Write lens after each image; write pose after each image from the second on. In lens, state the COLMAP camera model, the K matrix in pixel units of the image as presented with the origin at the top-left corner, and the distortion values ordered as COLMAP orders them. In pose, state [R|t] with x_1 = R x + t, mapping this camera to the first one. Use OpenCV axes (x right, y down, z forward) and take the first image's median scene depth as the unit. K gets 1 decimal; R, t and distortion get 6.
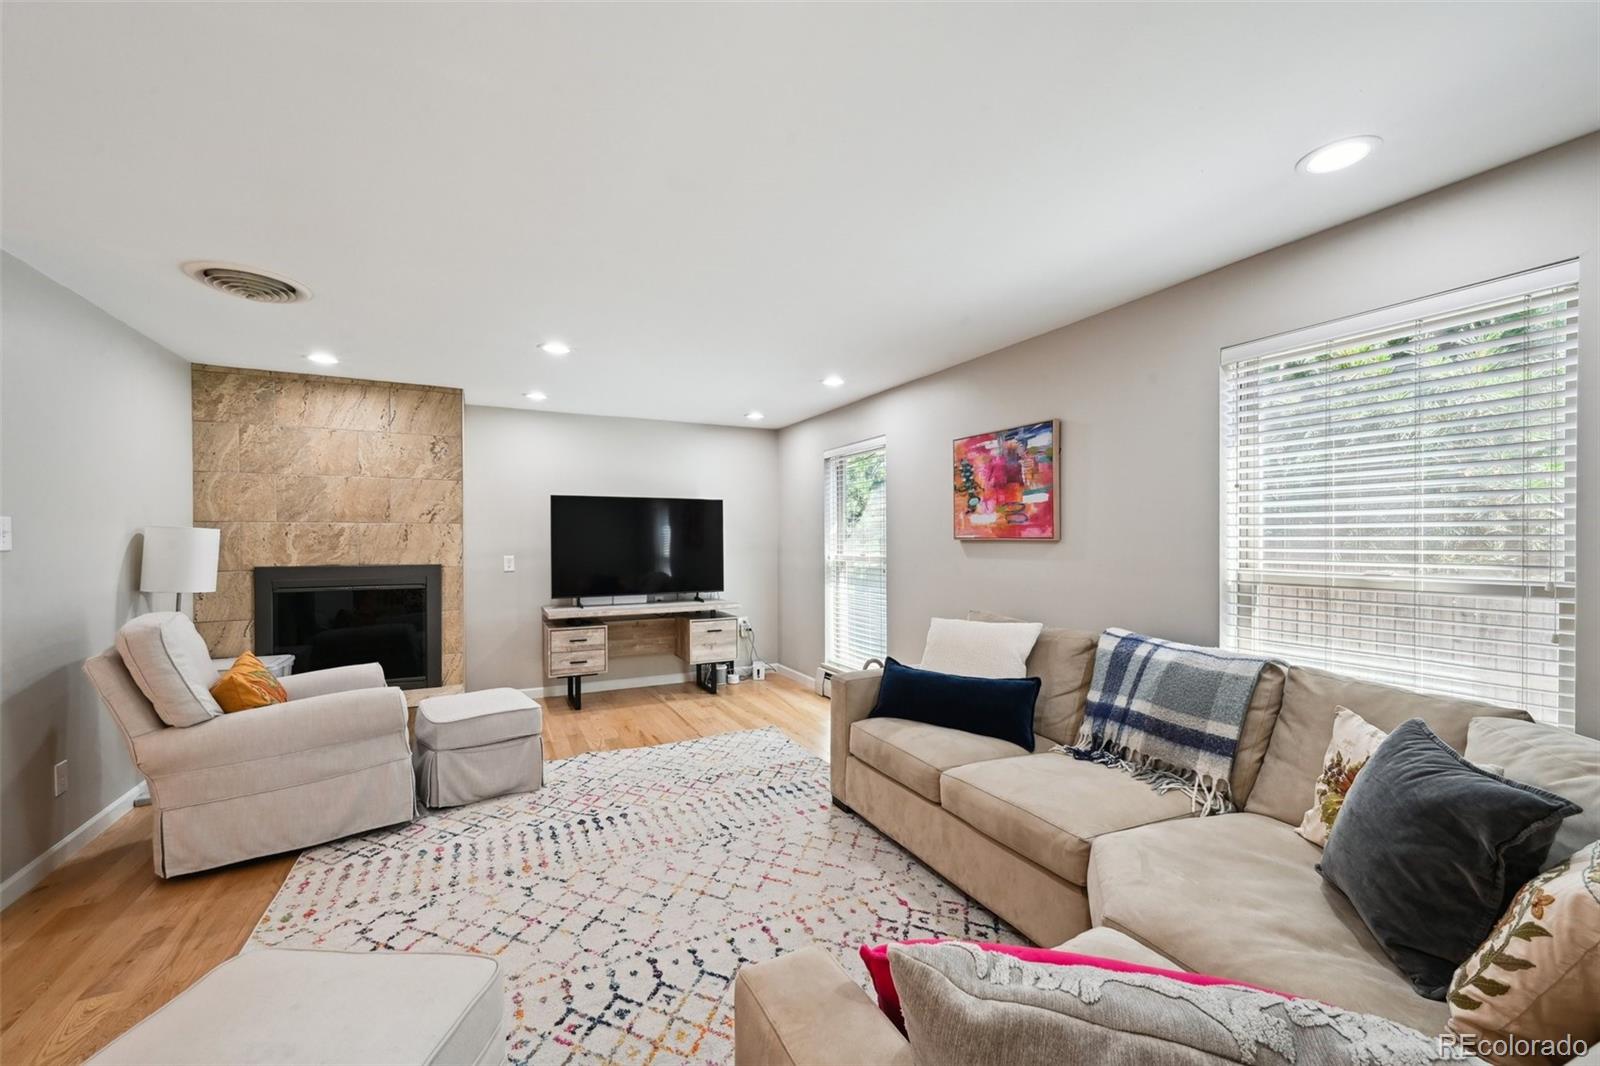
lens RADIAL K [[631.5, 0, 802.5], [0, 631.5, 541.6], [0, 0, 1]] dist [-0.001324, 0.000548]
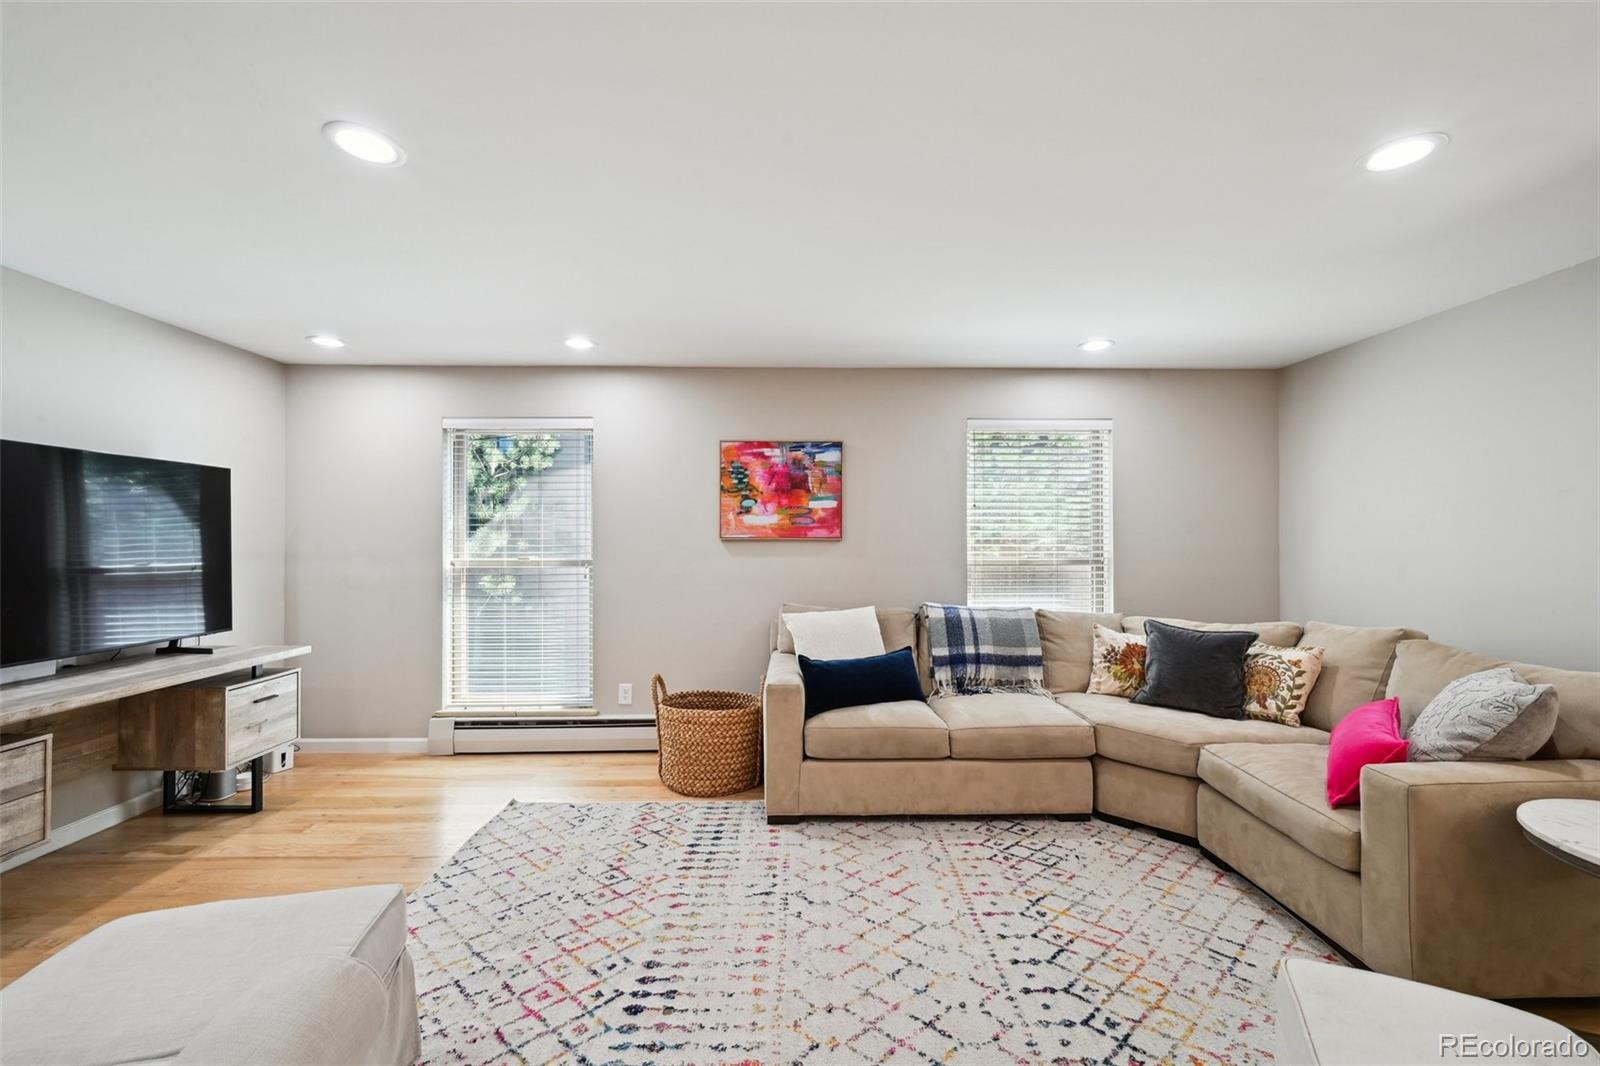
lens RADIAL K [[631.5, 0, 797.4], [0, 631.5, 532.9], [0, 0, 1]] dist [-0.001324, 0.000548]
pose [[0.444026, 0.011621, 0.895938, -0.693061], [0.003698, 0.999884, -0.014802, 0.002553], [-0.896006, 0.009885, 0.443932, 0.499505]]
